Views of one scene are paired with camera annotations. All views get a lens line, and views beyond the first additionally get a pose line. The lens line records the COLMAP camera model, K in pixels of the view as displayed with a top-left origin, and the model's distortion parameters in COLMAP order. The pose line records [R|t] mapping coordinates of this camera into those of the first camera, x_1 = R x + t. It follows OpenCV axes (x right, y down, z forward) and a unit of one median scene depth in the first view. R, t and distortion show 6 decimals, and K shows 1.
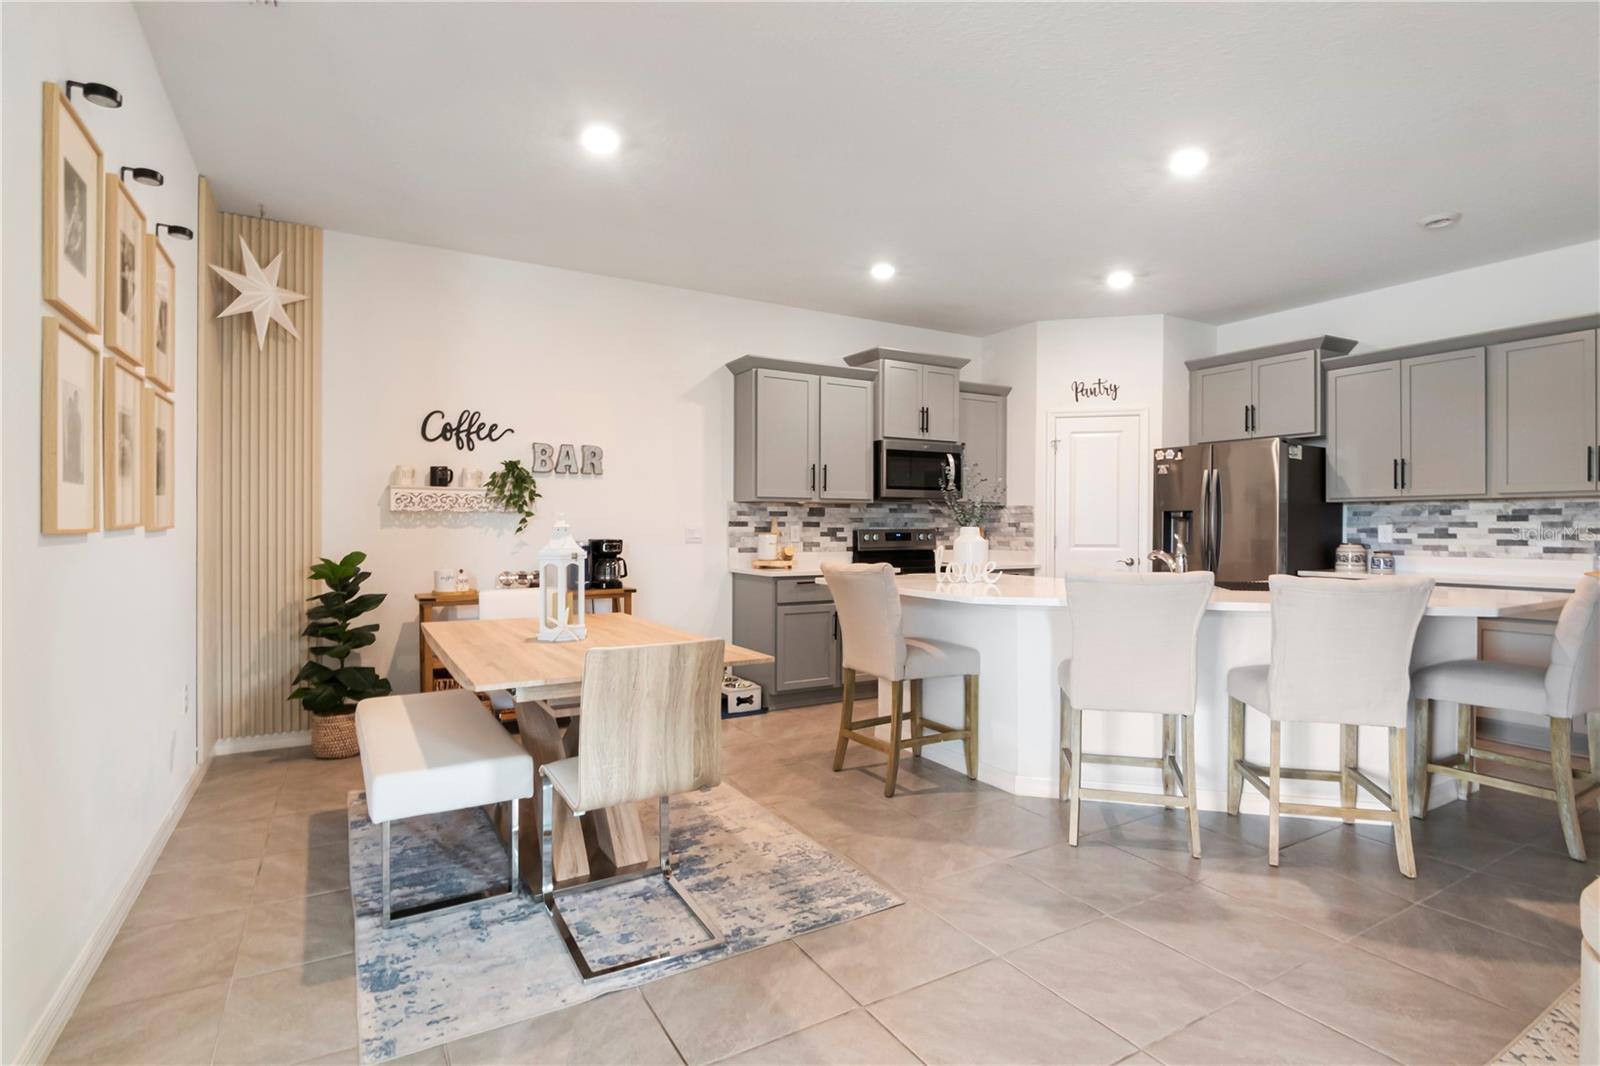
lens RADIAL K [[778.9, 0, 803.7], [0, 778.9, 533.3], [0, 0, 1]] dist [-0.004306, -0.006432]
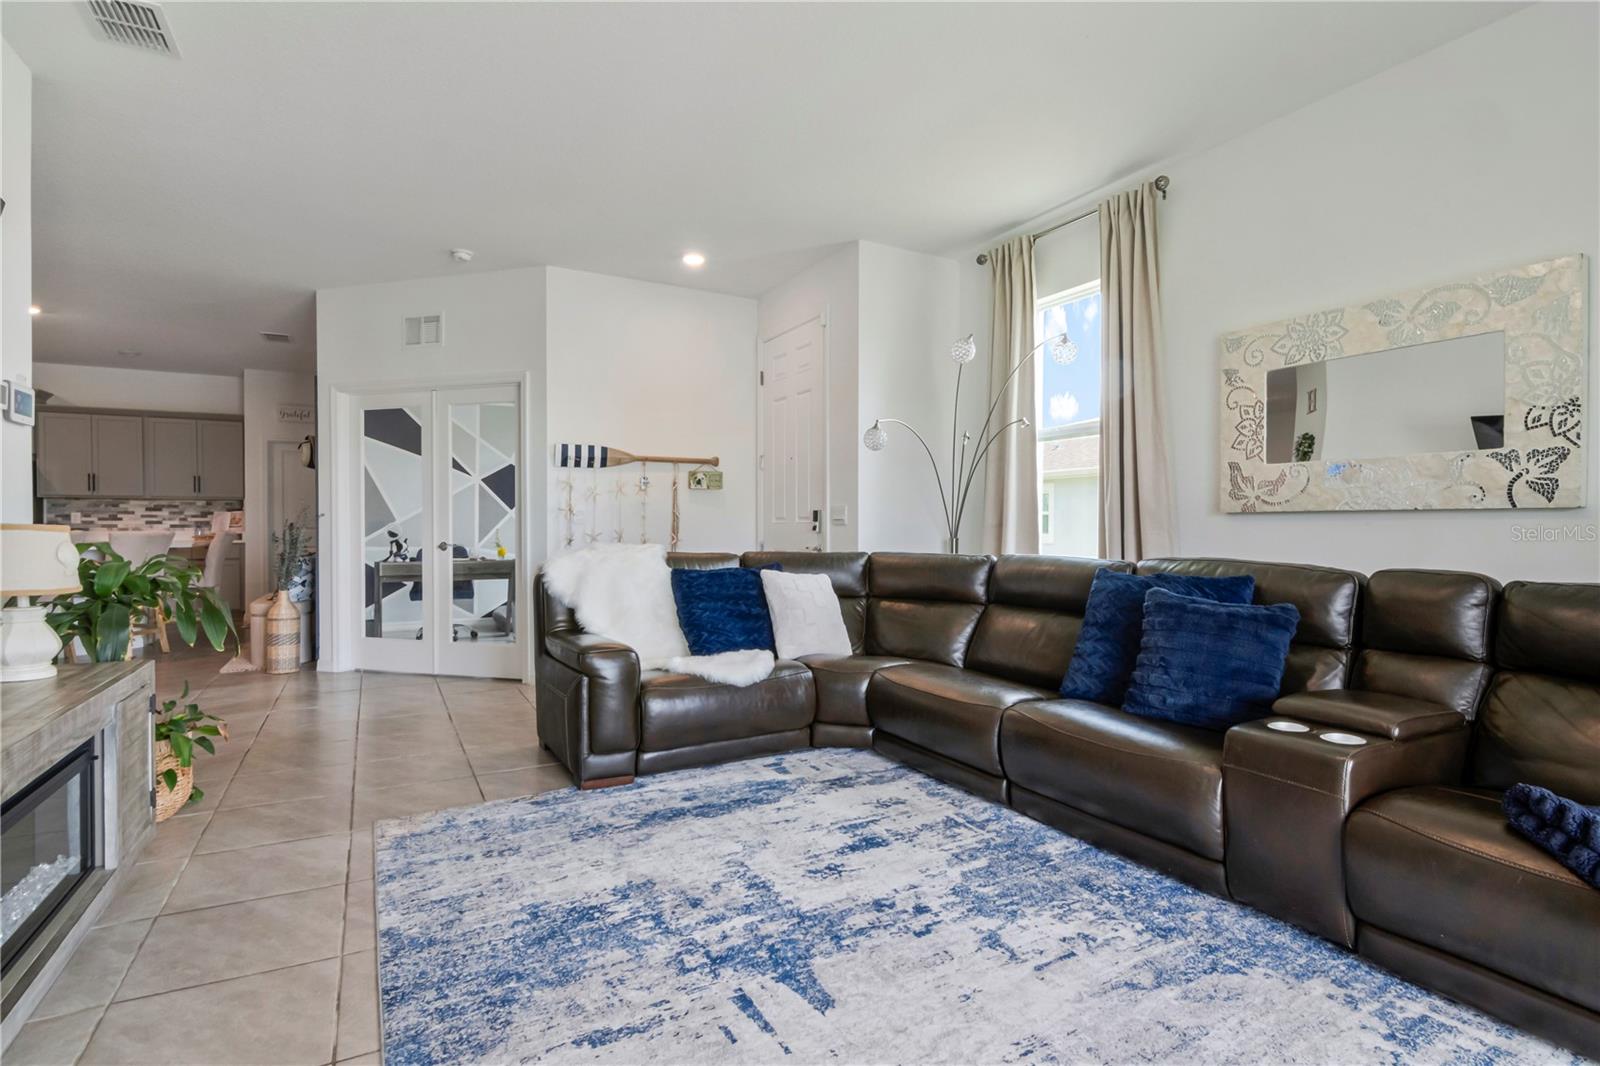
lens RADIAL K [[798.4, 0, 808.7], [0, 798.4, 537.7], [0, 0, 1]] dist [-0.003449, -0.001343]
pose [[0.025324, -0.015531, 0.999559, -0.935898], [0.006121, 0.999863, 0.015380, 0.027722], [-0.999661, 0.005729, 0.025415, -0.613635]]
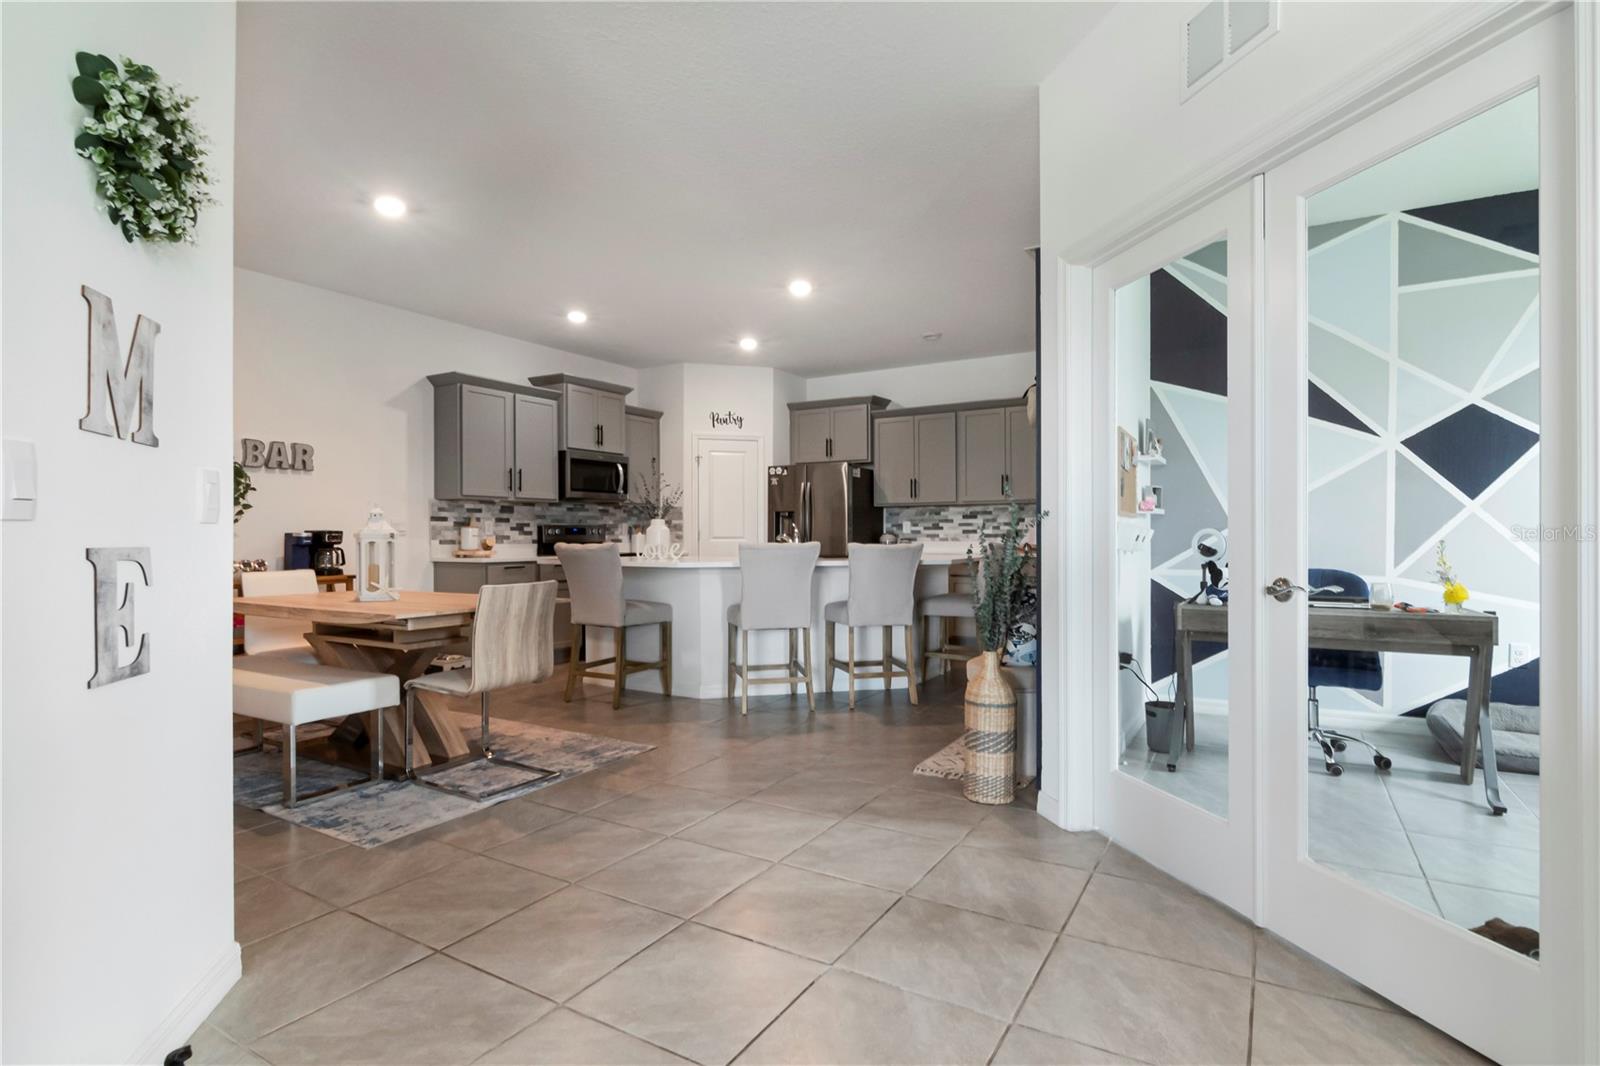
lens RADIAL K [[791.2, 0, 800.0], [0, 791.2, 533.0], [0, 0, 1]] dist [-0.006028, -0.001506]
pose [[0.877496, -0.002380, 0.479578, -0.201196], [0.007349, 0.999937, -0.008485, 0.025466], [-0.479528, 0.010970, 0.877458, -0.294509]]
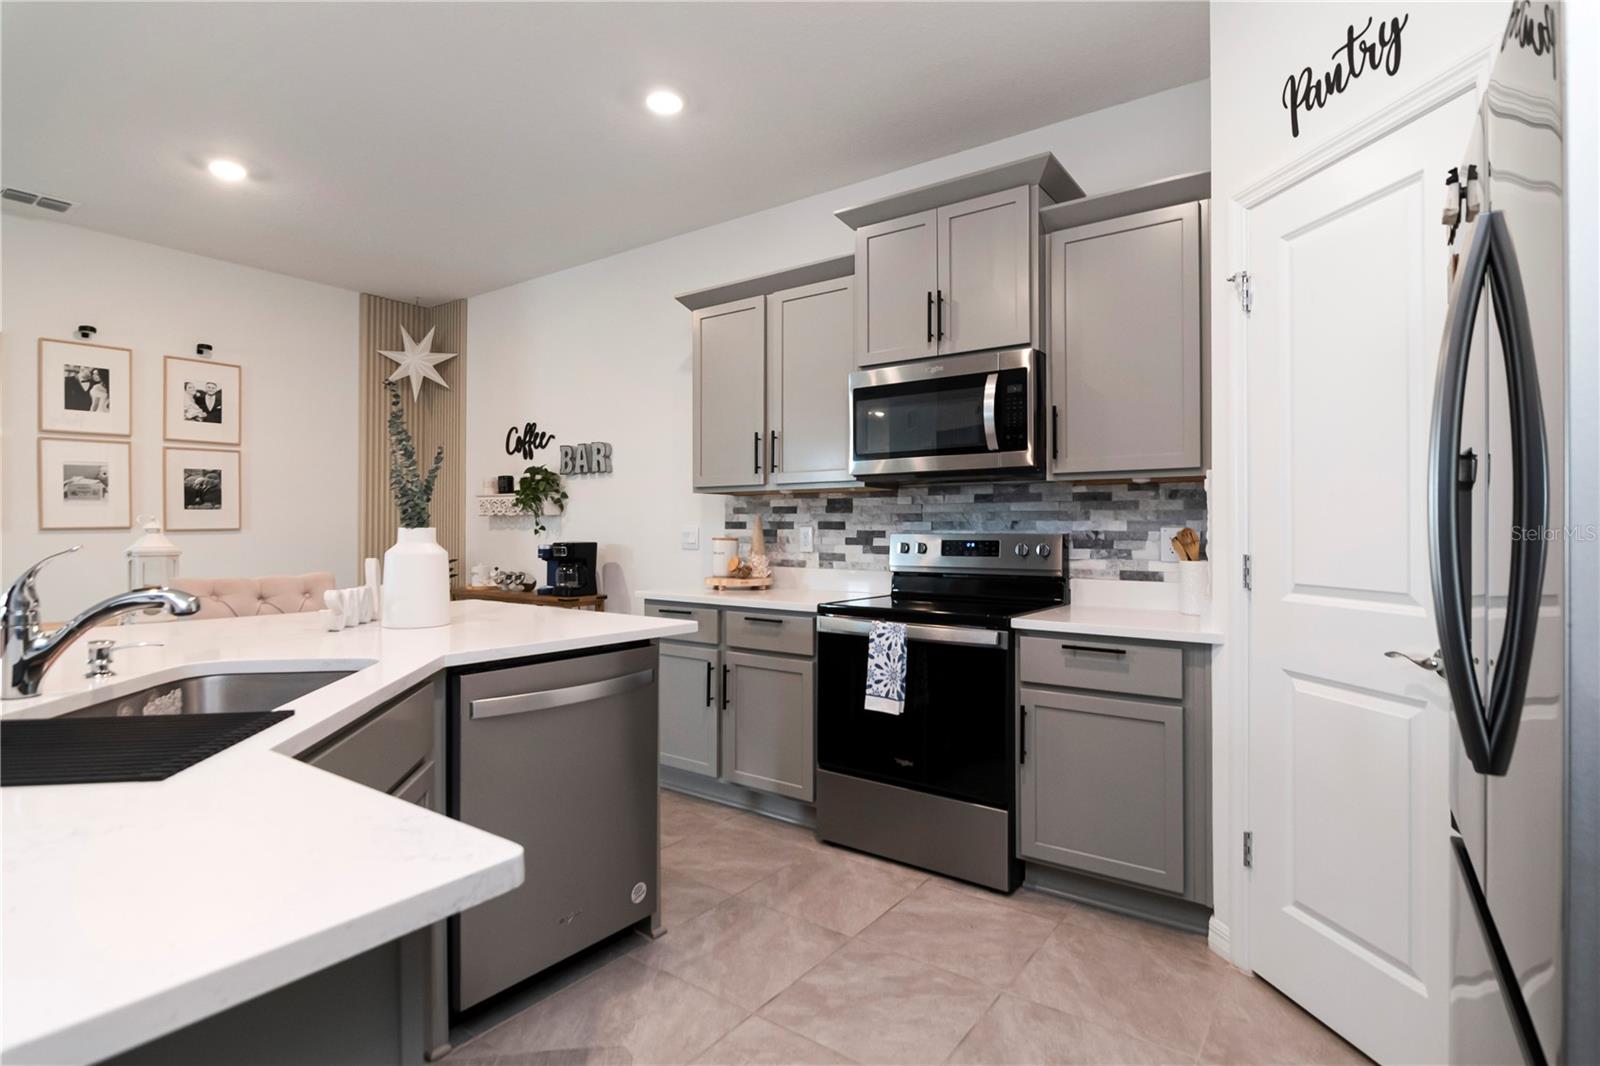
lens RADIAL K [[787.1, 0, 783.8], [0, 787.1, 523.9], [0, 0, 1]] dist [-0.003282, -0.002181]
pose [[0.404840, -0.007552, -0.914356, 0.704589], [-0.008982, 0.999885, -0.012235, -0.005330], [0.914343, 0.013166, 0.404725, 0.856571]]
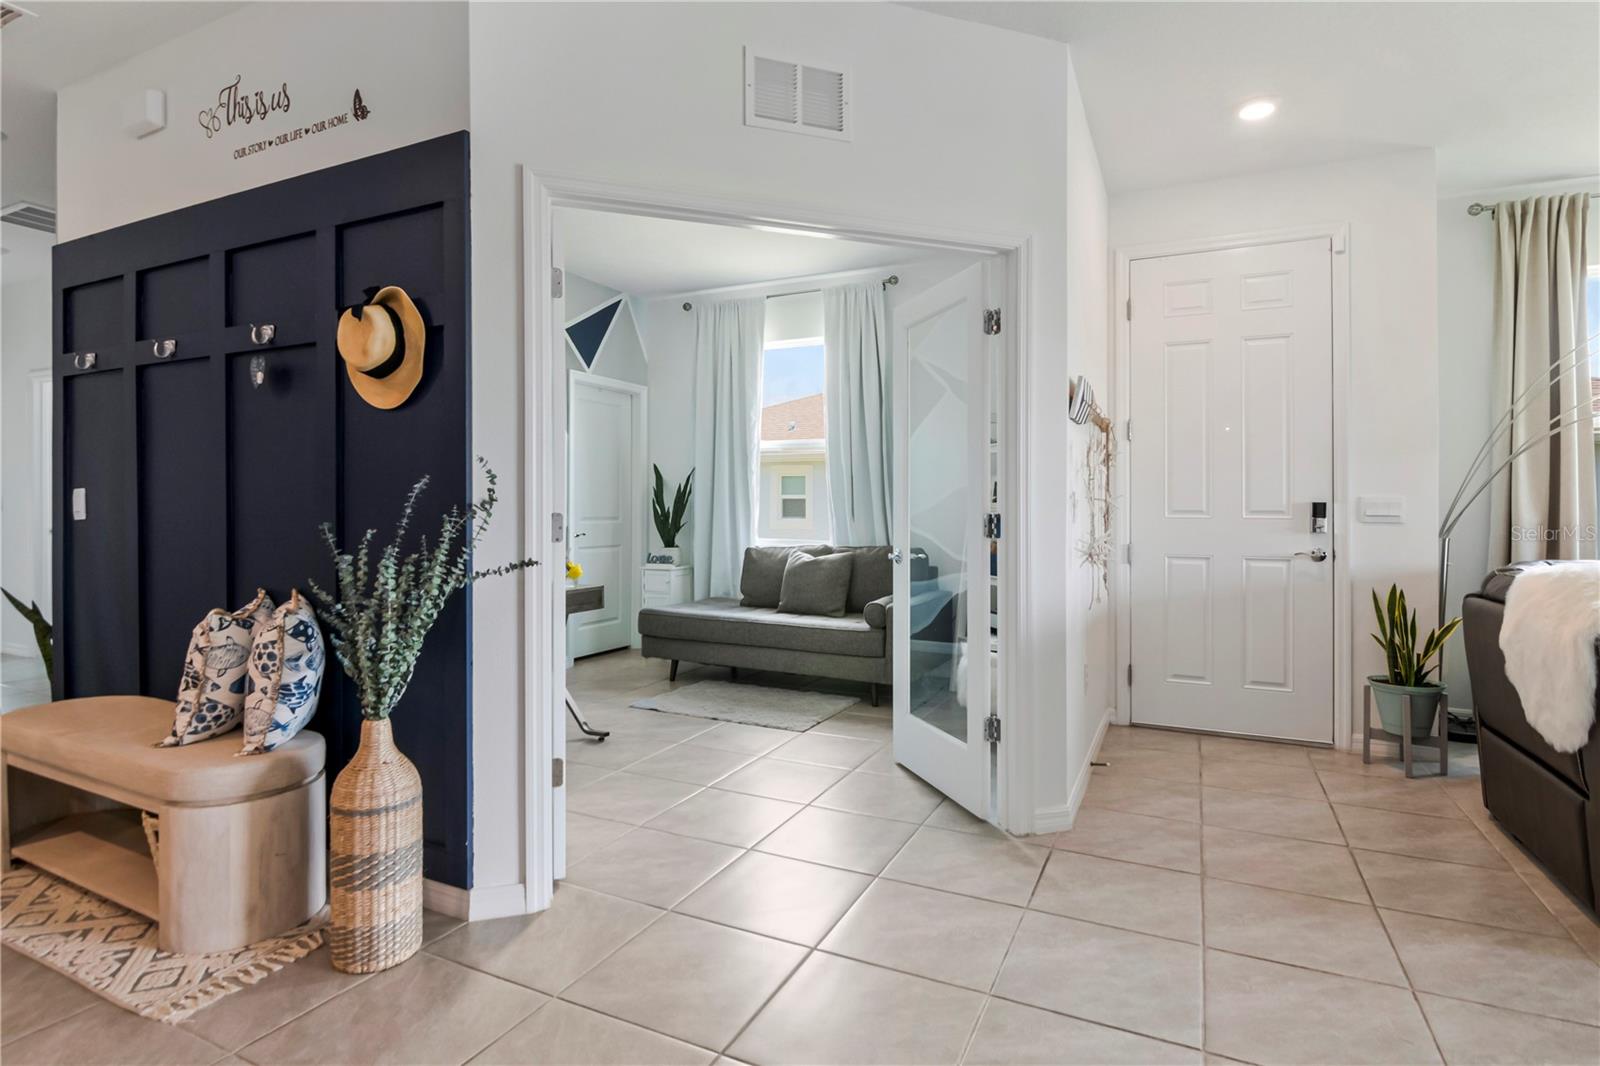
lens RADIAL K [[818.8, 0, 799.2], [0, 818.8, 498.2], [0, 0, 1]] dist [-0.000388, -0.011506]
pose [[-0.565827, 0.005097, 0.824509, -0.219834], [0.000129, 0.999981, -0.006092, 0.007448], [-0.824524, -0.003341, -0.565817, 0.284152]]
